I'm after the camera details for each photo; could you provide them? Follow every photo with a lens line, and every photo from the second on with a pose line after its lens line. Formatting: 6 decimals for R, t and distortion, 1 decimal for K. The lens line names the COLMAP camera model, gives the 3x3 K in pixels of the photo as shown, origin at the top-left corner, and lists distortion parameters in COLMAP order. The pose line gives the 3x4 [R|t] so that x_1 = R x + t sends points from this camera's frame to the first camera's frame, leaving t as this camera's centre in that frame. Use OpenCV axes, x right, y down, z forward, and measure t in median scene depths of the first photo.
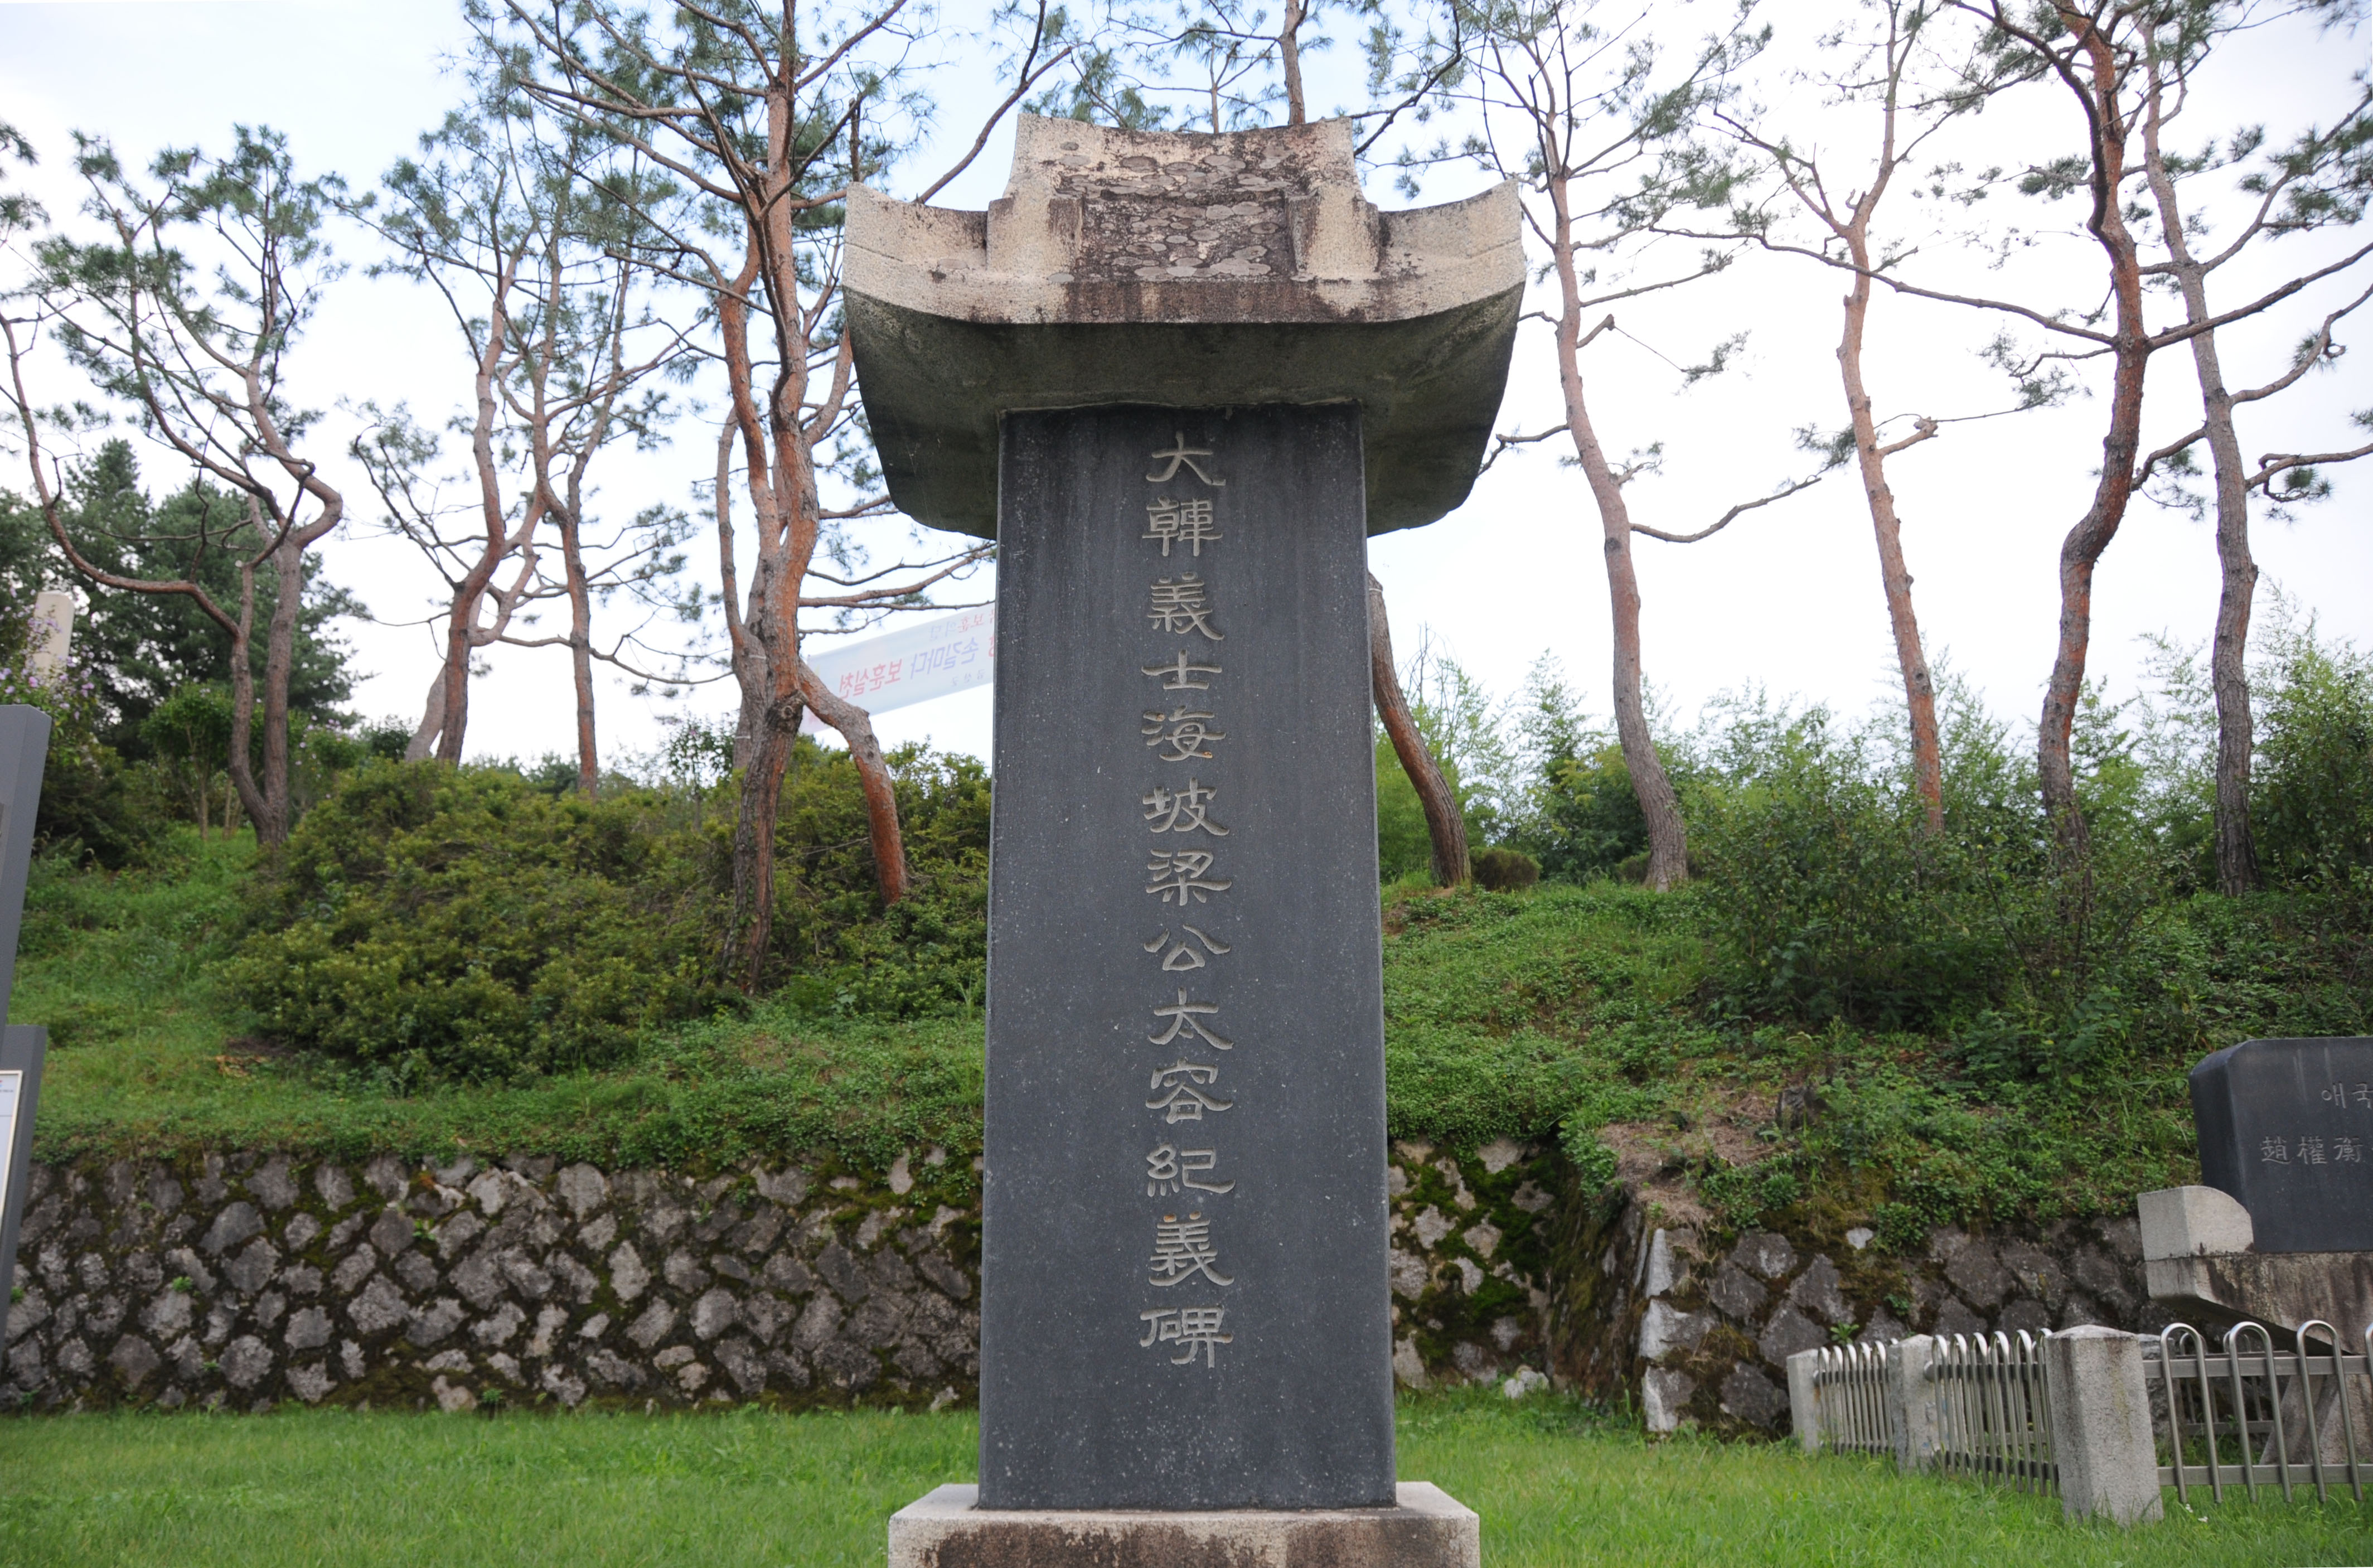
lens RADIAL K [[1806.9, 0, 1163.9], [0, 1806.9, 786.6], [0, 0, 1]] dist [-0.130639, 0.093114]
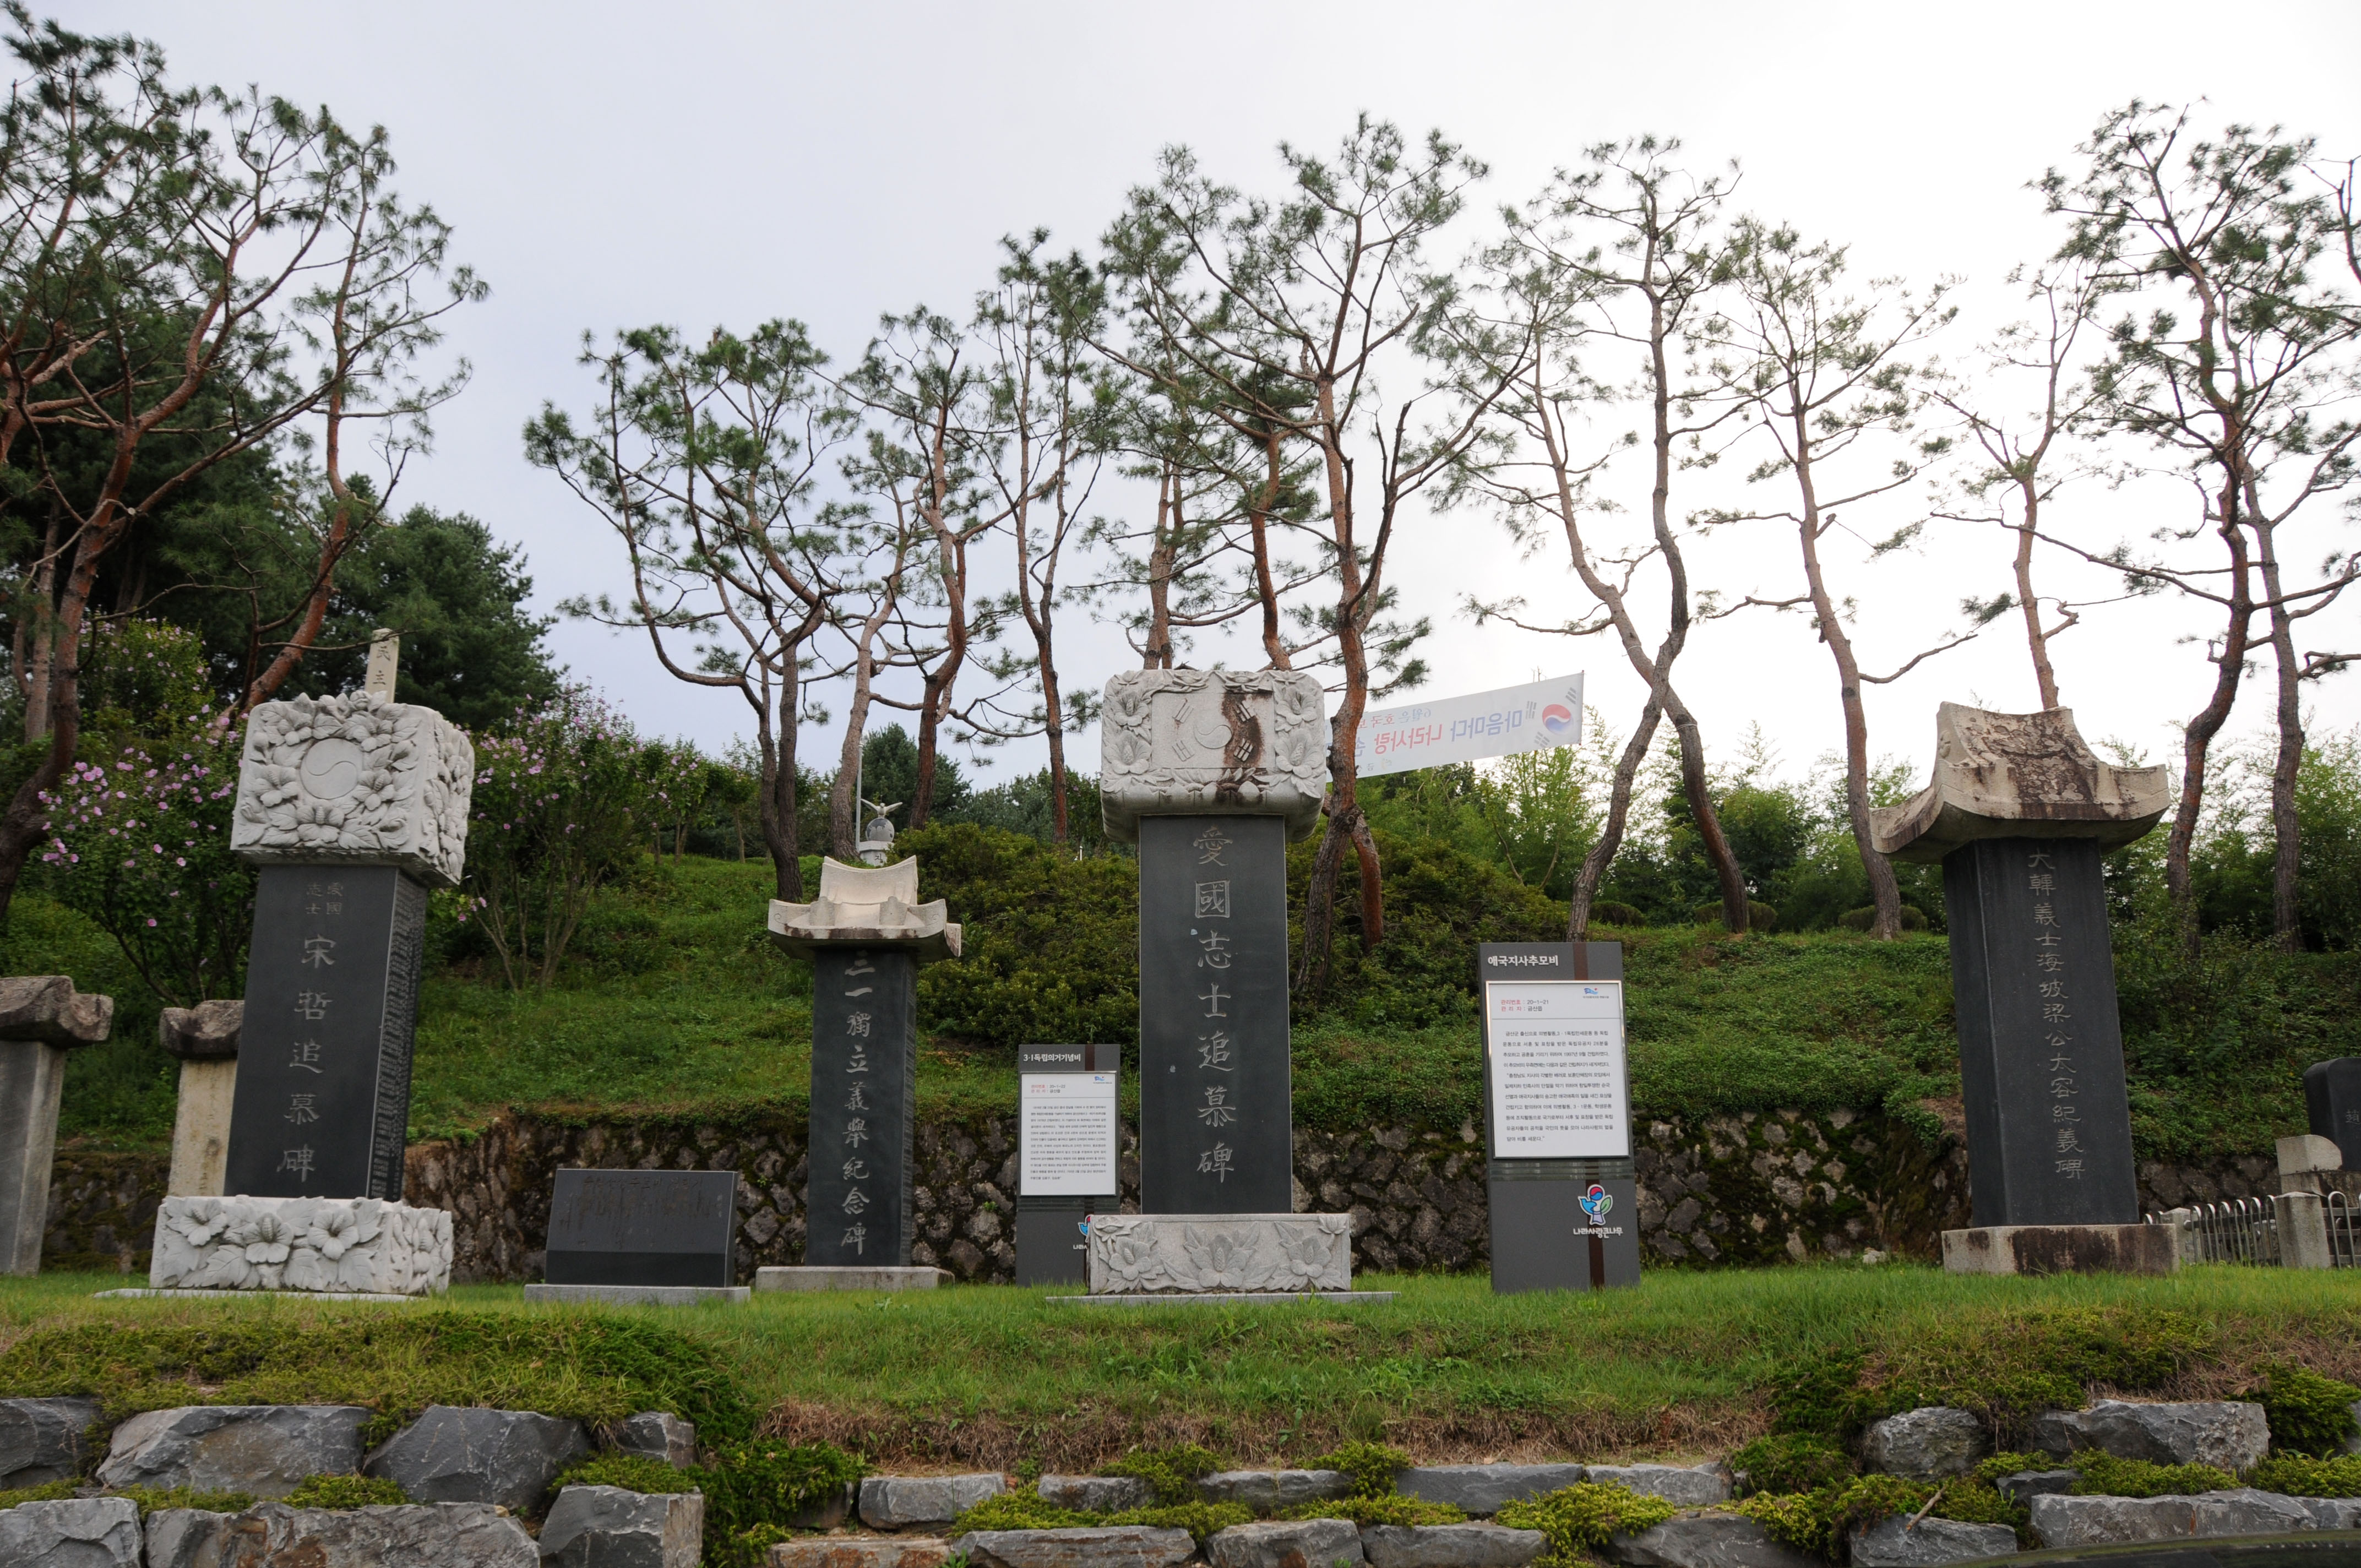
lens RADIAL K [[1797.6, 0, 1168.1], [0, 1797.6, 786.3], [0, 0, 1]] dist [-0.130639, 0.093114]
pose [[0.999403, 0.015409, 0.030917, -0.466532], [-0.015890, 0.999755, 0.015377, -0.103391], [-0.030672, -0.015859, 0.999404, -0.541867]]
